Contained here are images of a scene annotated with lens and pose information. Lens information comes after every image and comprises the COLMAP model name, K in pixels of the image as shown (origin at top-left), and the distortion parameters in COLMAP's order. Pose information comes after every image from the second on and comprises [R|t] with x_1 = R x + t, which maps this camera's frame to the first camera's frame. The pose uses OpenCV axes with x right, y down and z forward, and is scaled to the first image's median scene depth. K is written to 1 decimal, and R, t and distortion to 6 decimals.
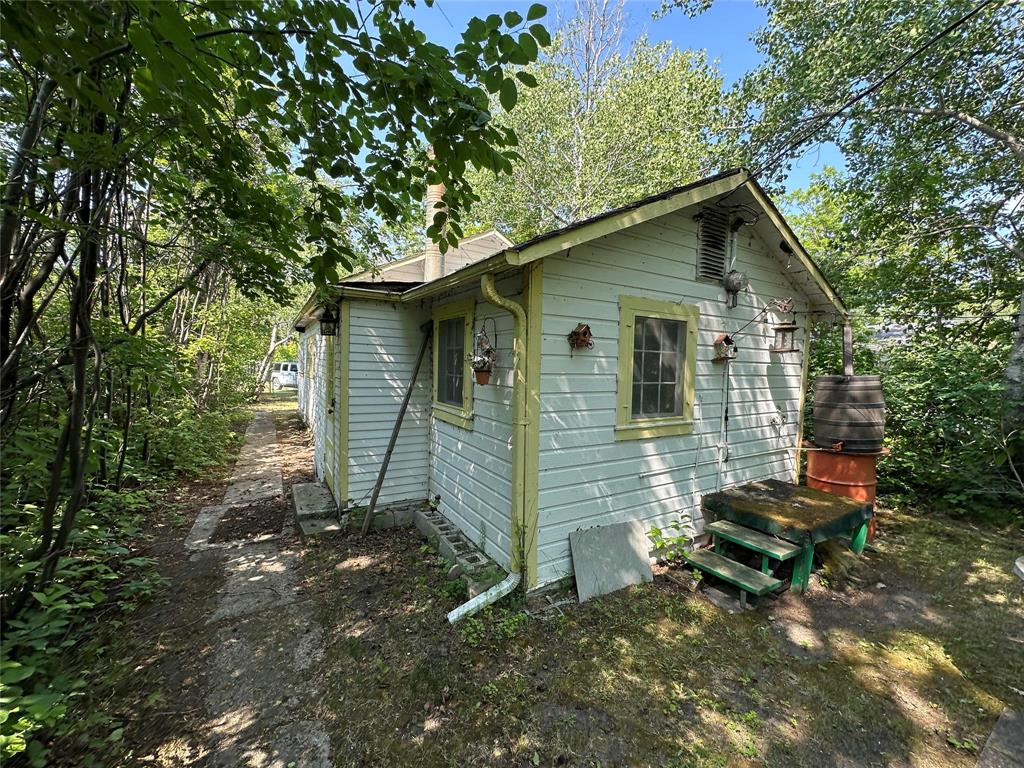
lens RADIAL K [[407.8, 0, 510.8], [0, 407.8, 383.5], [0, 0, 1]] dist [-0.005832, 0.001206]
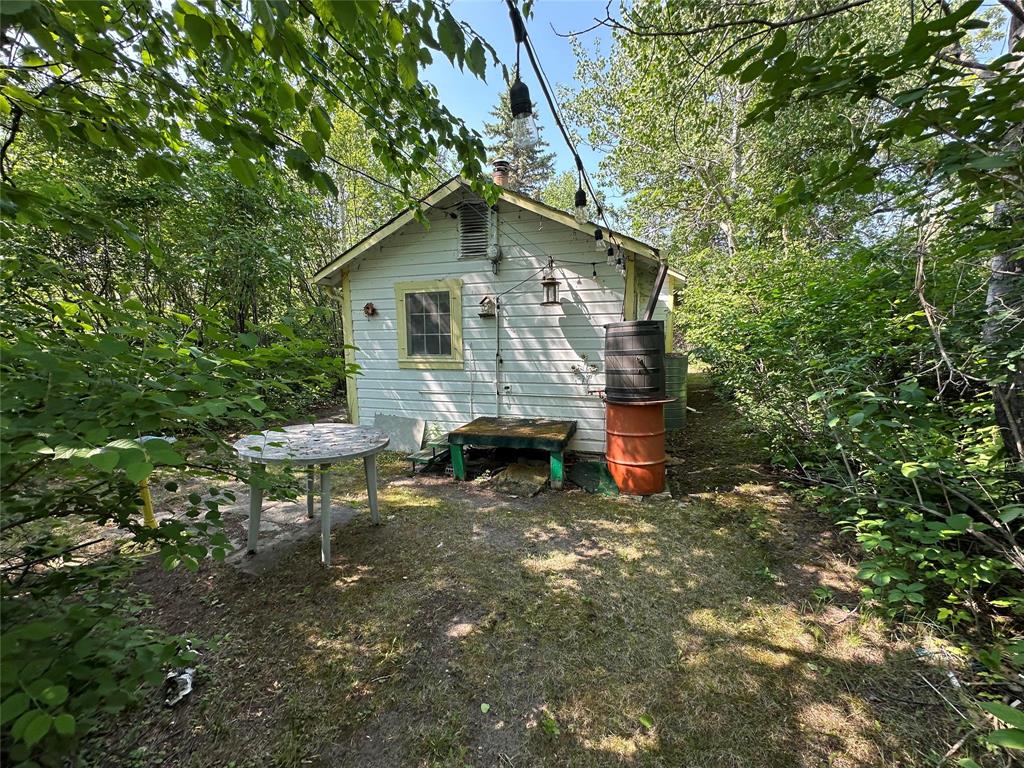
lens RADIAL K [[407.8, 0, 515.9], [0, 407.8, 383.5], [0, 0, 1]] dist [-0.005832, 0.001206]
pose [[0.664640, 0.058101, -0.744902, 1.771511], [-0.010678, 0.997609, 0.068283, 0.078095], [0.747088, -0.037430, 0.663671, 0.206816]]
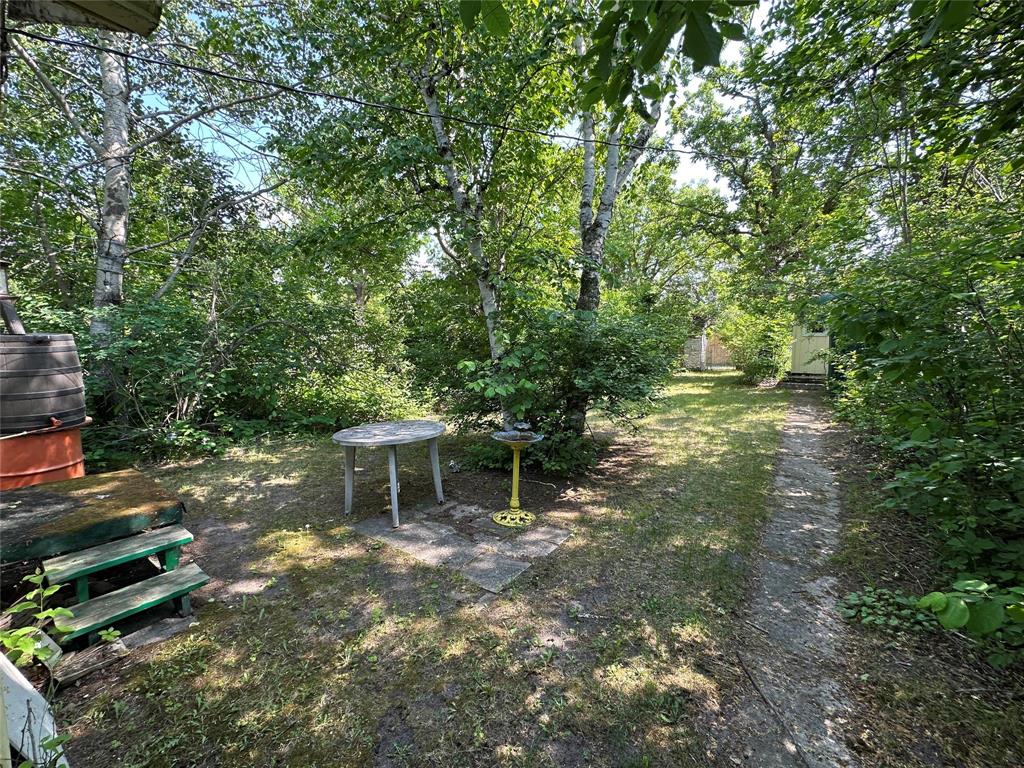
lens RADIAL K [[407.8, 0, 513.2], [0, 407.8, 382.6], [0, 0, 1]] dist [-0.005832, 0.001206]
pose [[-0.390978, -0.111619, 0.913607, -0.337088], [0.024086, 0.991039, 0.131386, -0.009791], [-0.920085, 0.073375, -0.384785, 0.579445]]
